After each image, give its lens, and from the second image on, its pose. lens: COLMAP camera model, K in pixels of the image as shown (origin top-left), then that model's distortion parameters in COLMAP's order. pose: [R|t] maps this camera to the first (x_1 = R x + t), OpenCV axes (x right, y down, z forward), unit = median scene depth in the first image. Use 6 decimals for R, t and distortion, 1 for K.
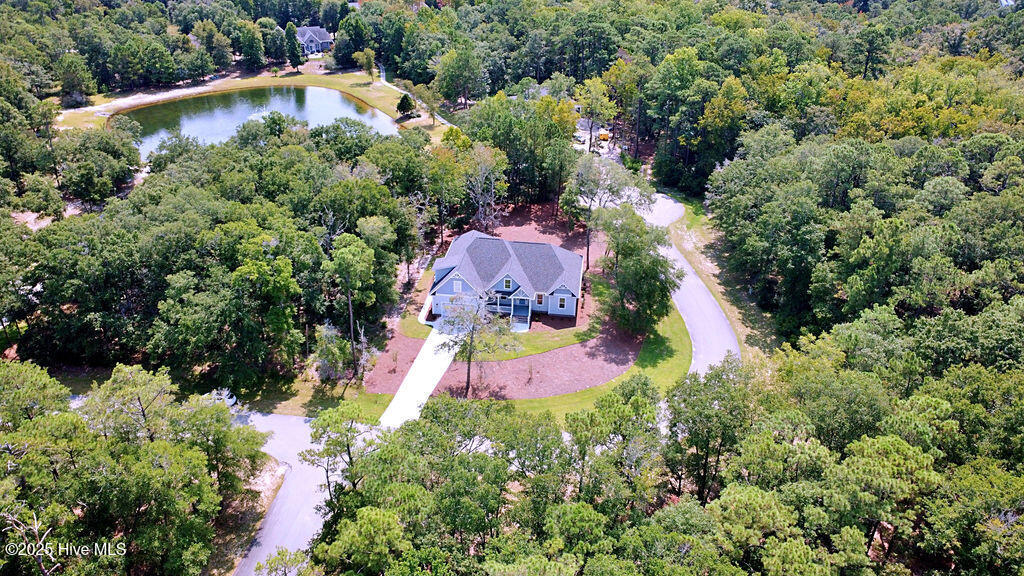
lens RADIAL K [[769.4, 0, 512.0], [0, 769.4, 288.0], [0, 0, 1]] dist [-0.090019, 0.133775]
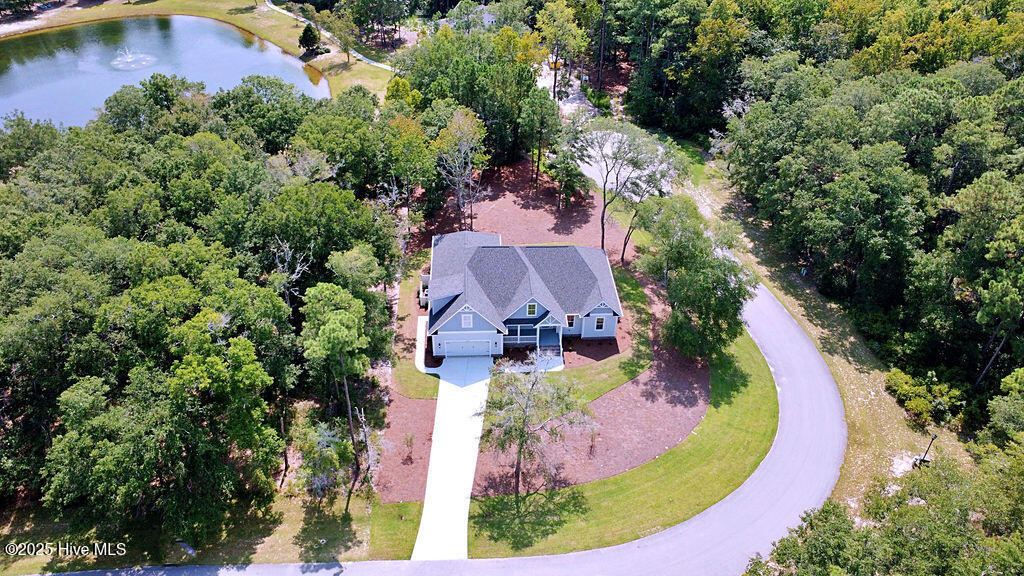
lens RADIAL K [[769.4, 0, 512.0], [0, 769.4, 288.0], [0, 0, 1]] dist [-0.090019, 0.133775]
pose [[0.984492, -0.102593, 0.142305, -0.113830], [0.082932, 0.986981, 0.137810, -0.115520], [-0.154590, -0.123871, 0.980182, 0.230397]]
